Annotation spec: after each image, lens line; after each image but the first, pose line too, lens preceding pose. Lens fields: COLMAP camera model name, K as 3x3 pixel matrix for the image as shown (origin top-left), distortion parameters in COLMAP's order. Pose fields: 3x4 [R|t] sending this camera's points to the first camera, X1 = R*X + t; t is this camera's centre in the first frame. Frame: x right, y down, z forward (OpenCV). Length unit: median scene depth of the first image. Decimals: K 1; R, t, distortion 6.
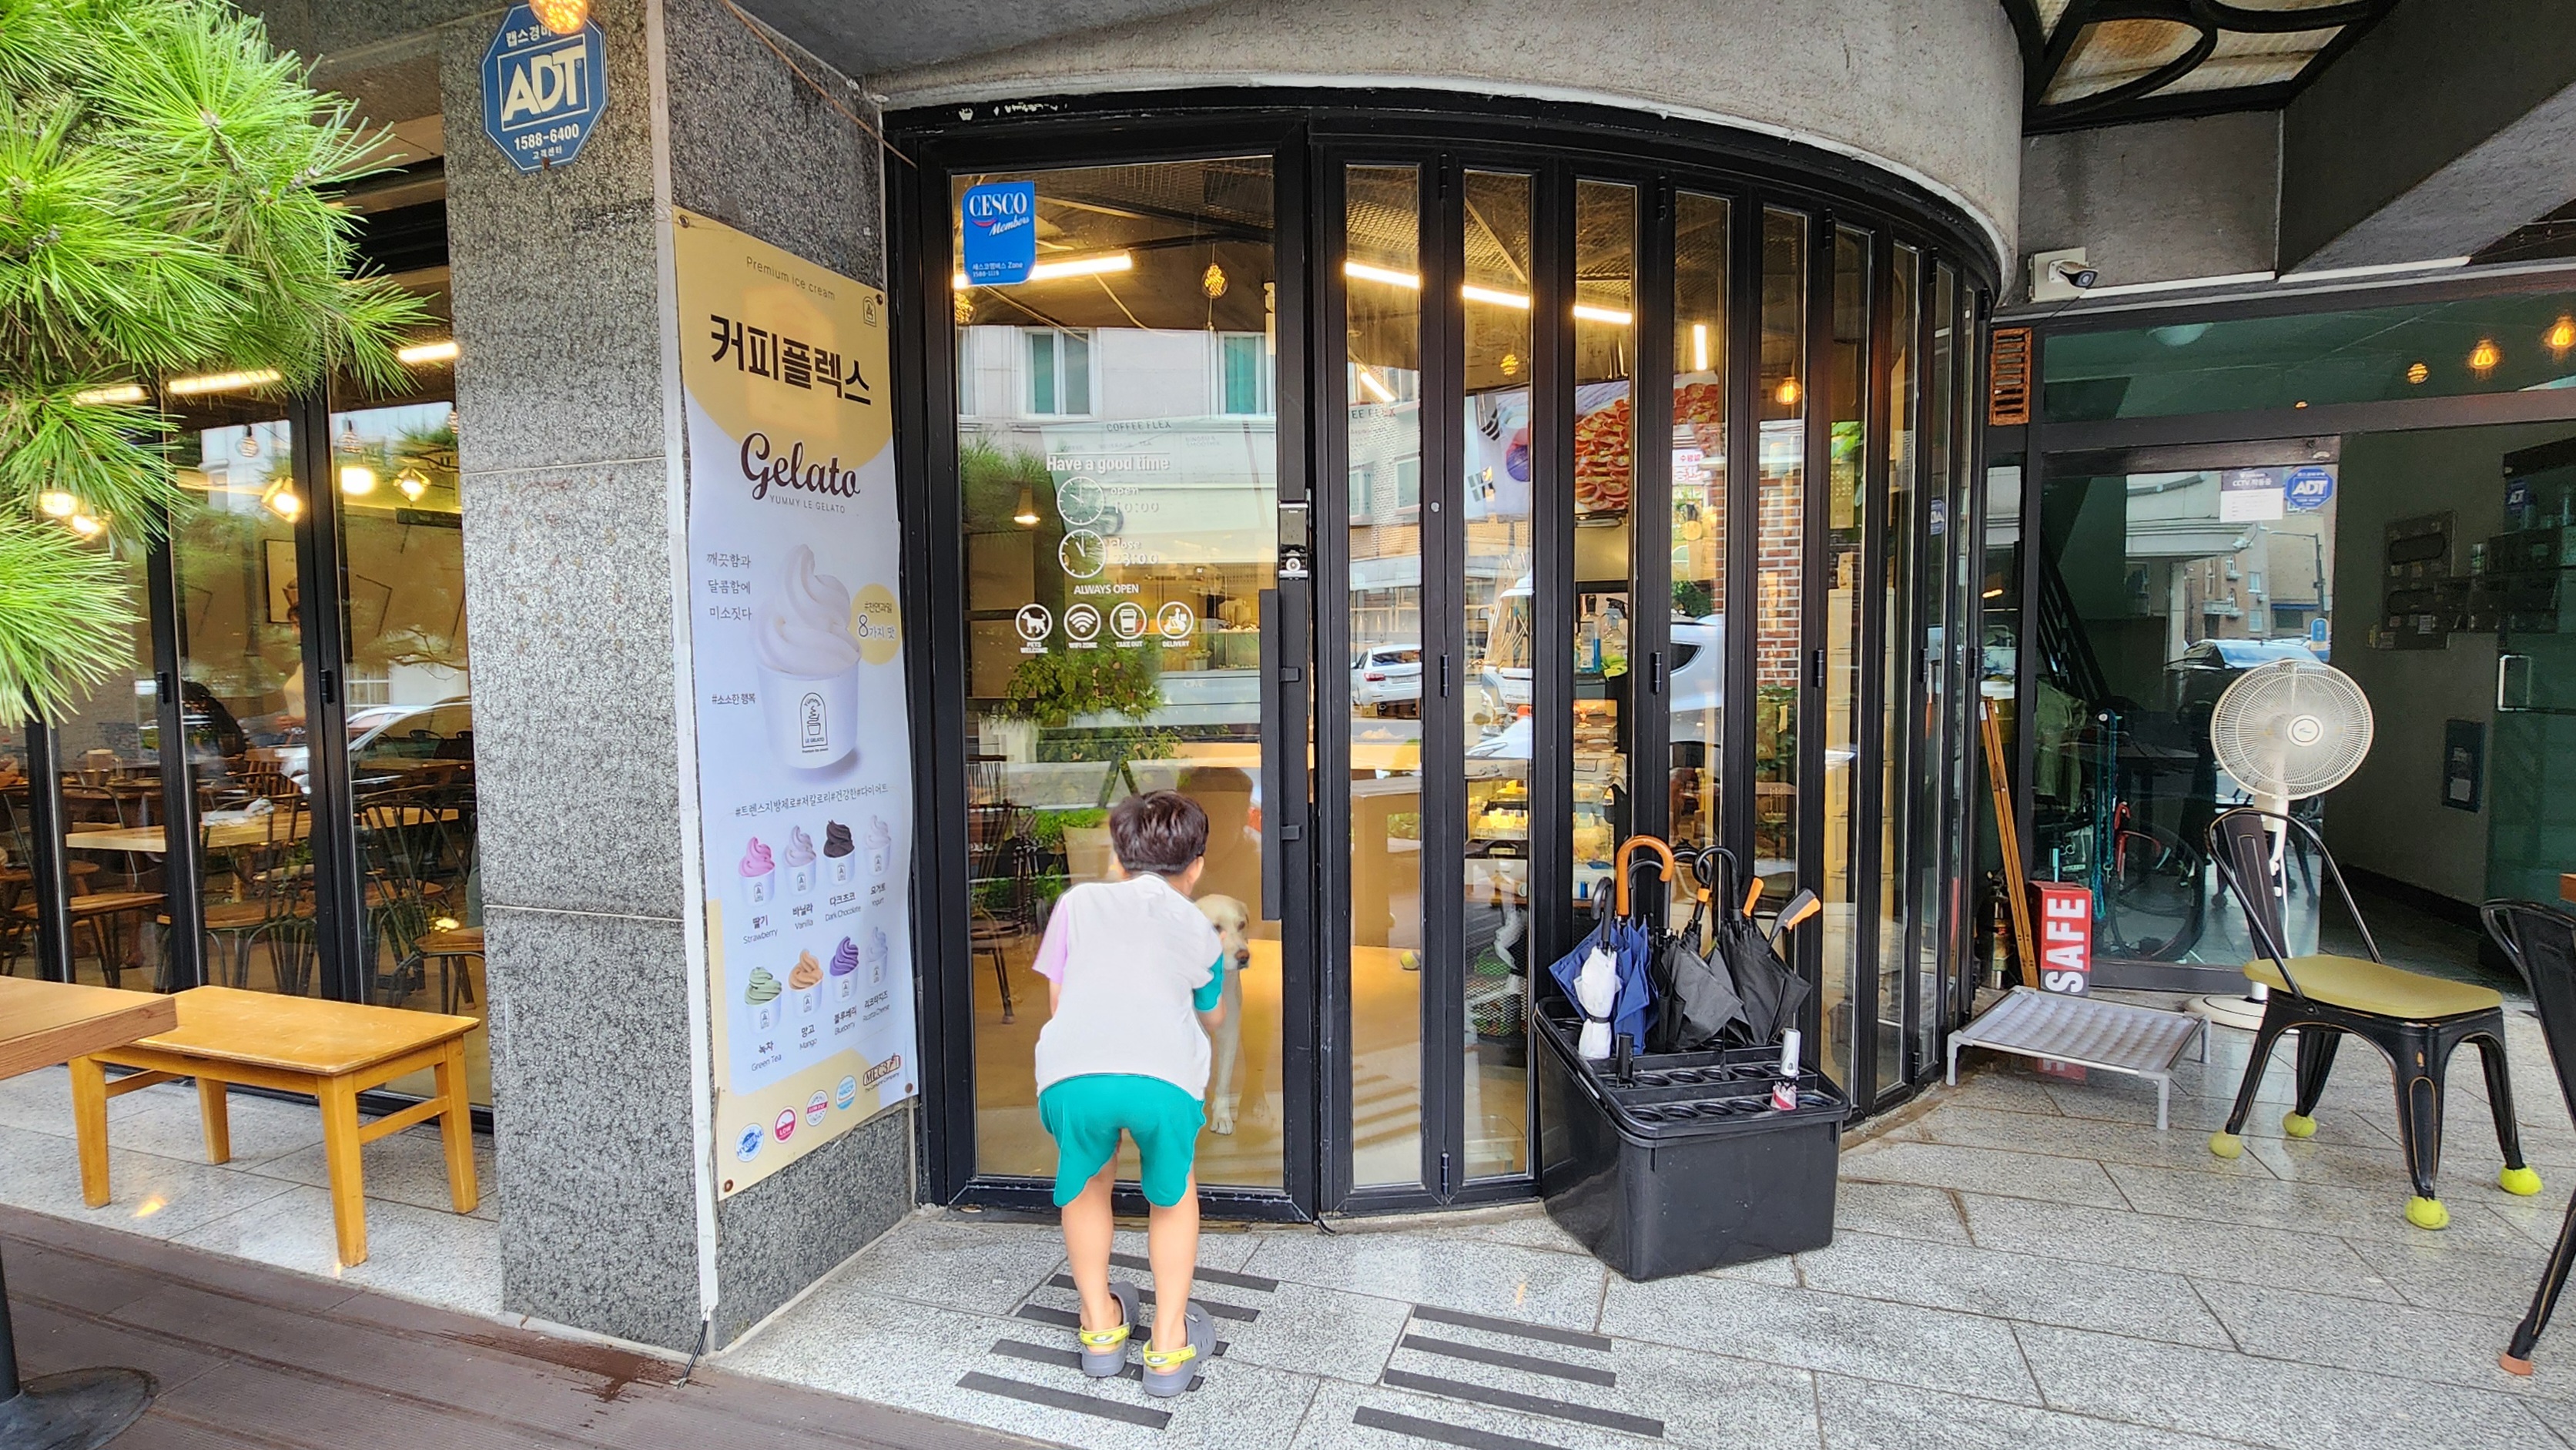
lens RADIAL K [[1079.3, 0, 1288.0], [0, 1079.3, 725.0], [0, 0, 1]] dist [-0.001494, 0.000102]
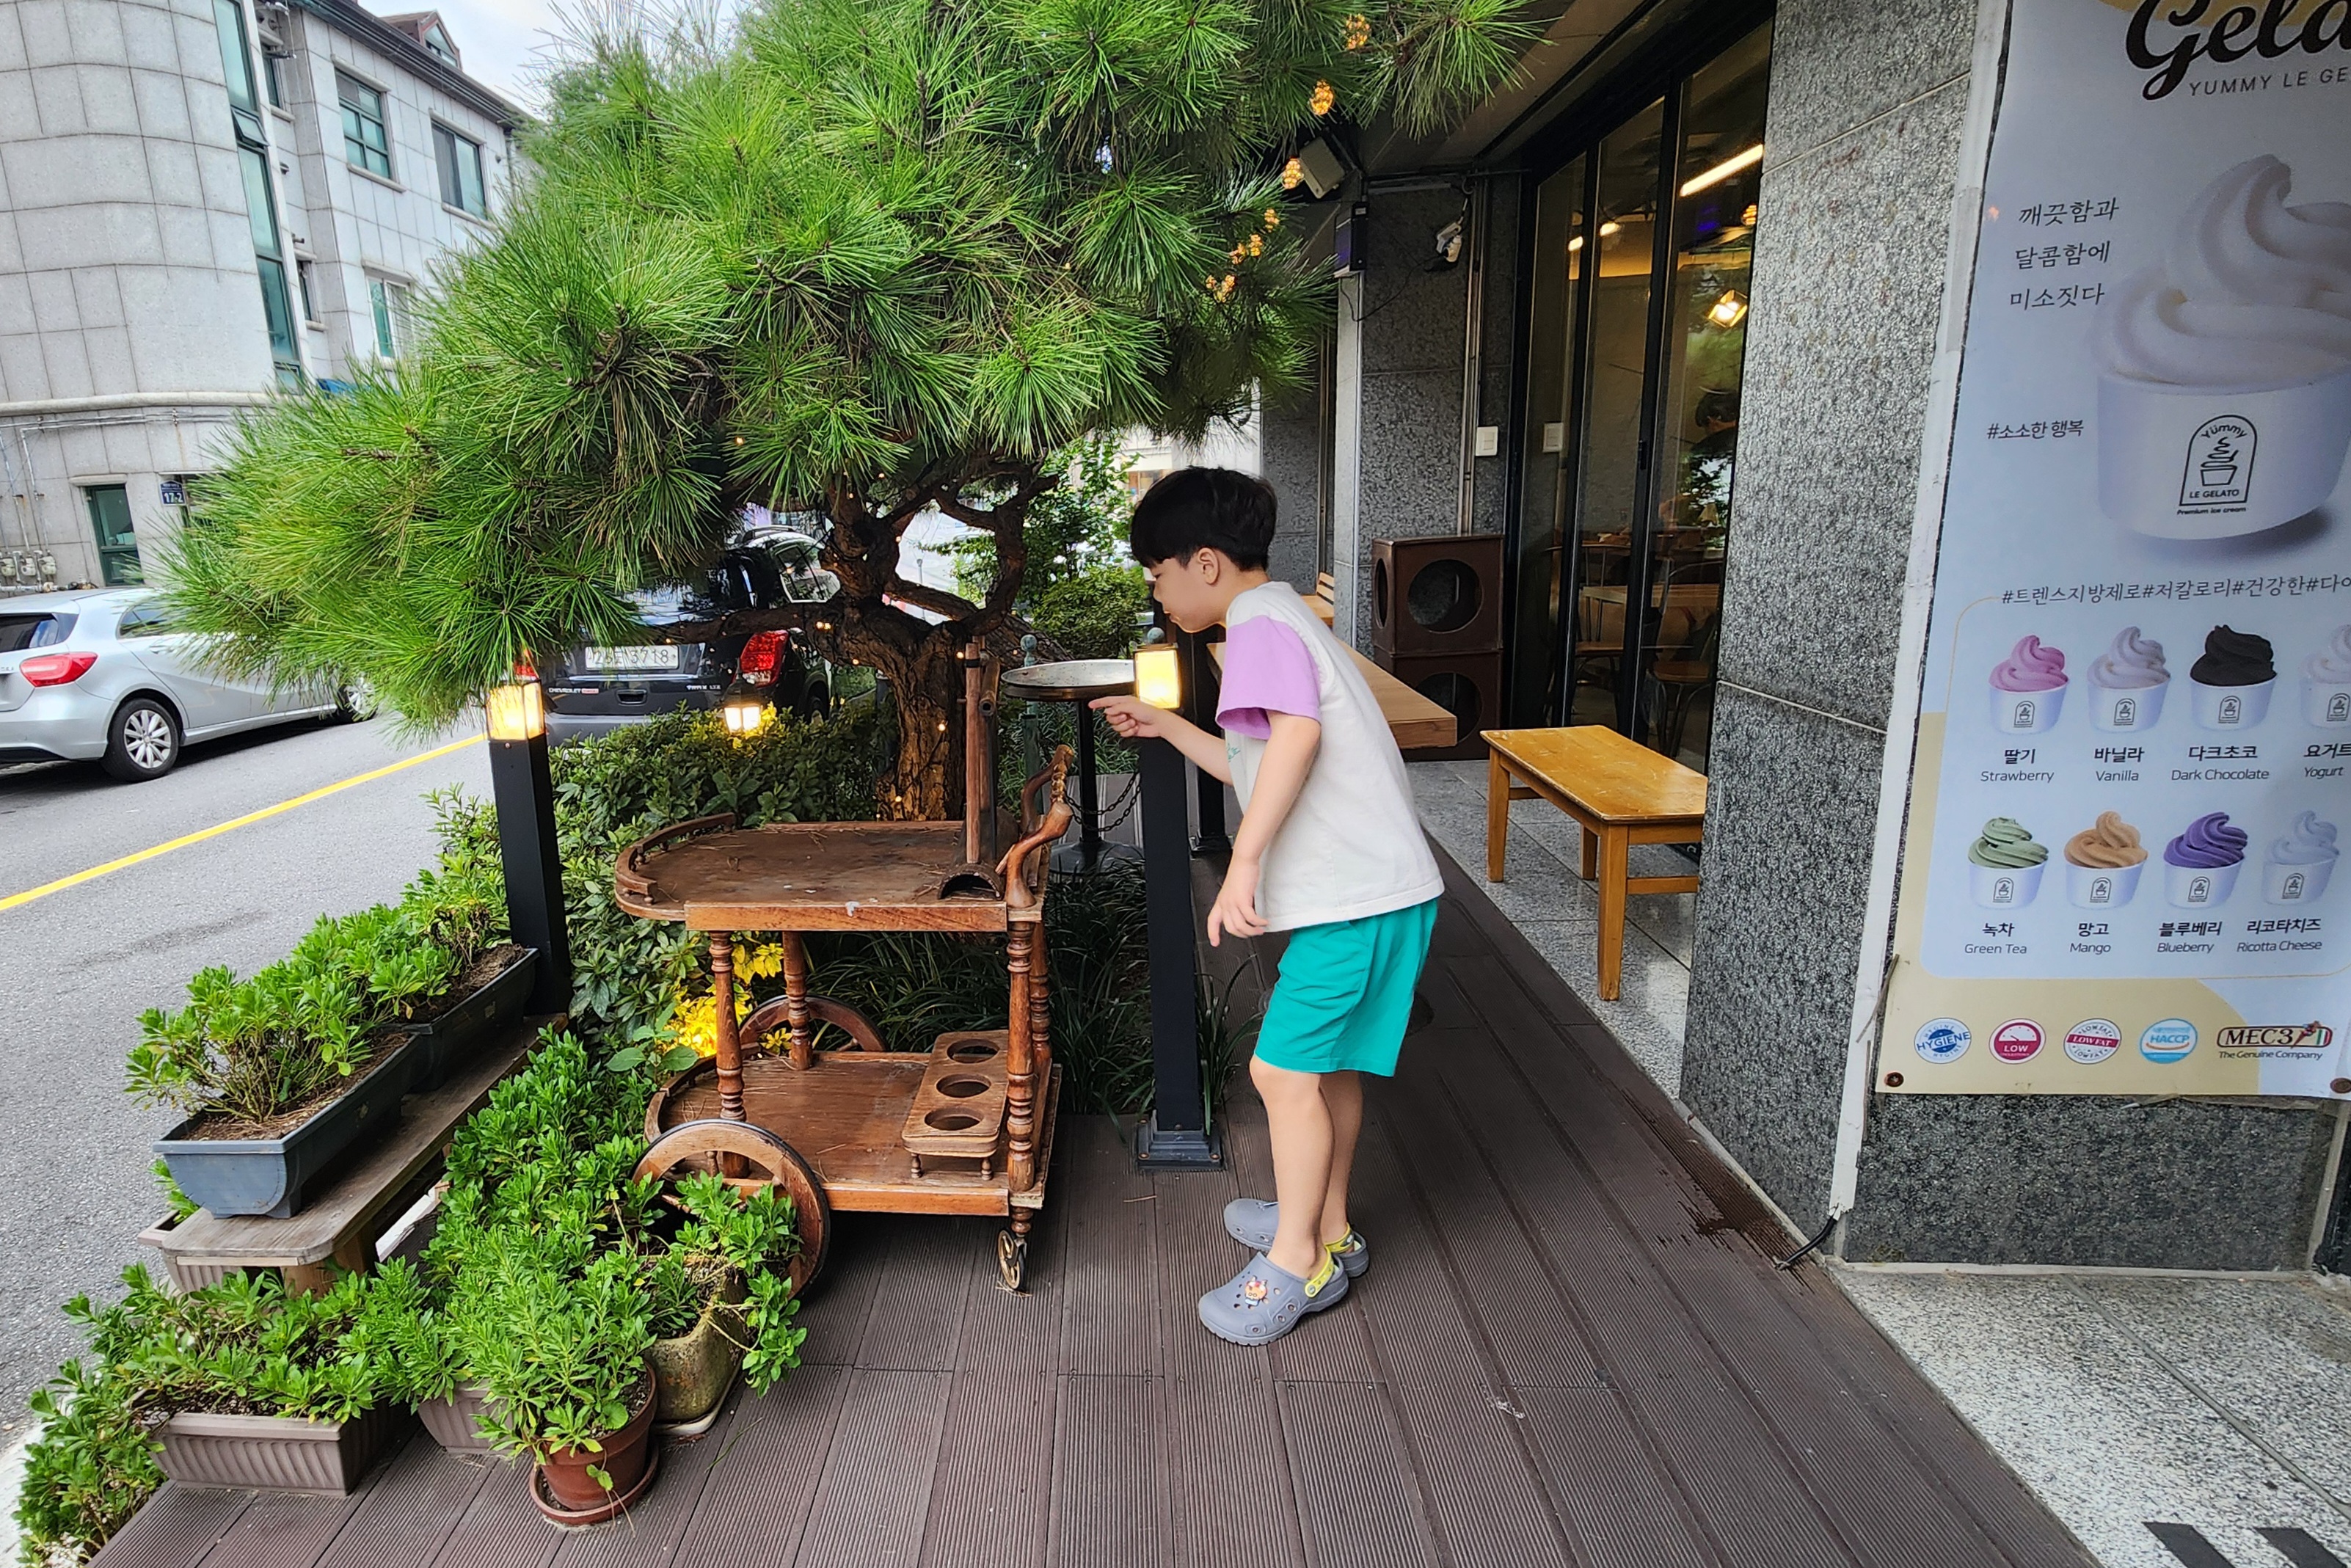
lens RADIAL K [[1264.8, 0, 1175.5], [0, 1264.8, 784.0], [0, 0, 1]] dist [0.009153, 0.000196]
pose [[0.270372, 0.204241, -0.940843, 0.151327], [0.006026, 0.976861, 0.213792, 0.020840], [0.962737, -0.063473, 0.262885, 0.267303]]
